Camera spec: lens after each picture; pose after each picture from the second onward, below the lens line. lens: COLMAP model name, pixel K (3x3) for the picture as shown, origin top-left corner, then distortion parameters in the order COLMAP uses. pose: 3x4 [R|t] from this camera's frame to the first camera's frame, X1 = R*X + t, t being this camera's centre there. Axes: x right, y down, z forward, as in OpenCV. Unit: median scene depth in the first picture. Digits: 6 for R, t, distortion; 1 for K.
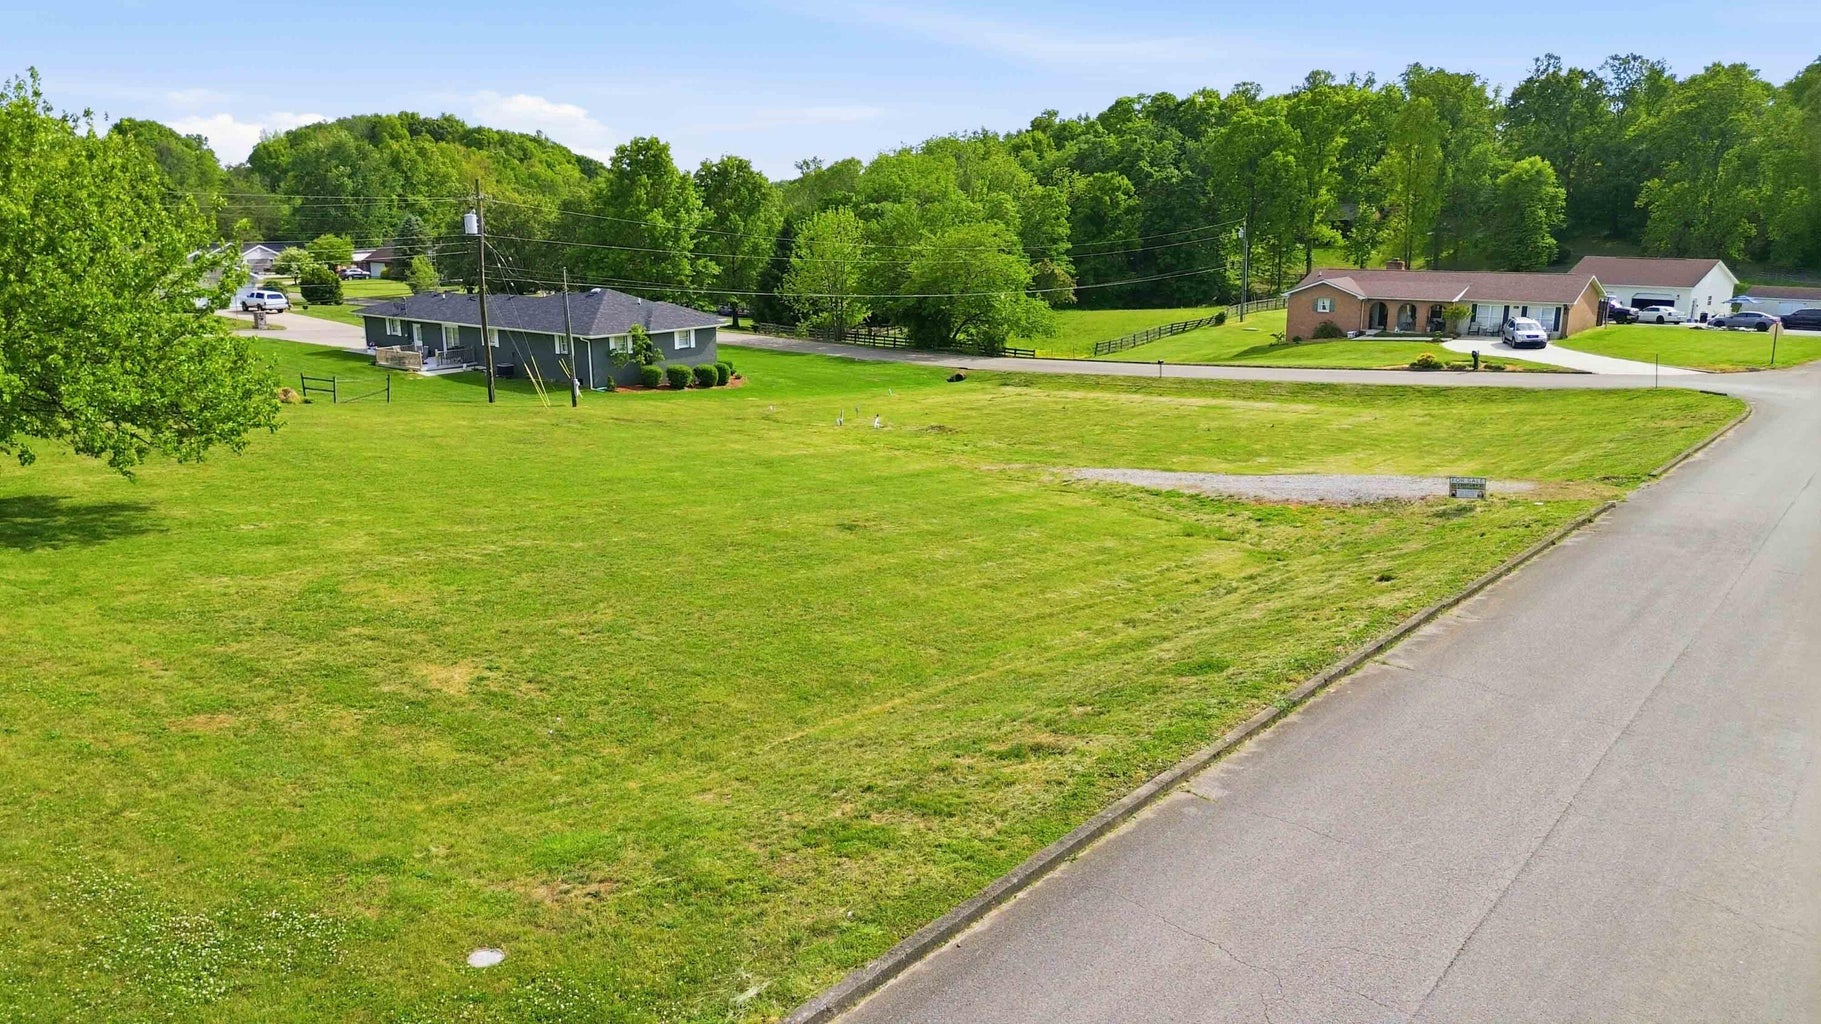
lens RADIAL K [[1289.1, 0, 910.5], [0, 1289.1, 512.0], [0, 0, 1]] dist [0.070959, -0.077936]
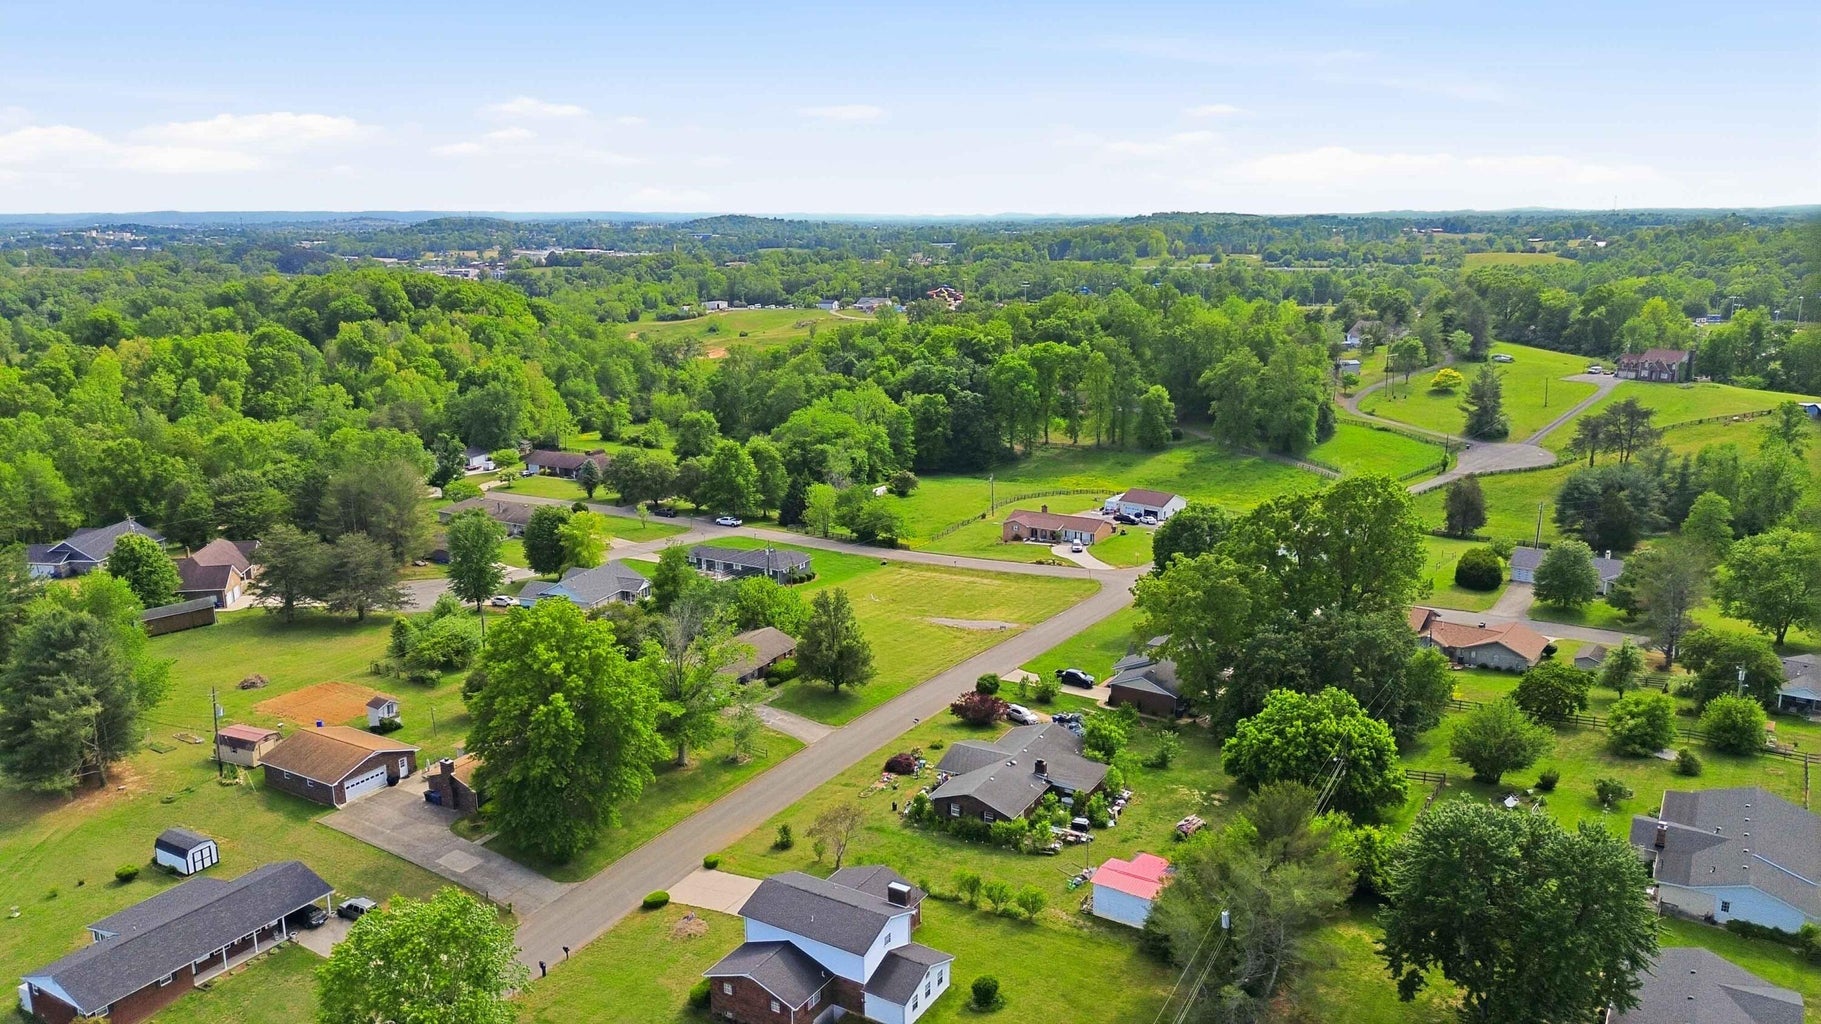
lens RADIAL K [[1289.1, 0, 910.5], [0, 1289.1, 512.0], [0, 0, 1]] dist [0.070959, -0.077936]
pose [[0.991089, -0.028142, 0.130192, -0.117382], [0.029820, 0.999495, -0.010960, -0.081676], [-0.129818, 0.014745, 0.991428, -0.778656]]
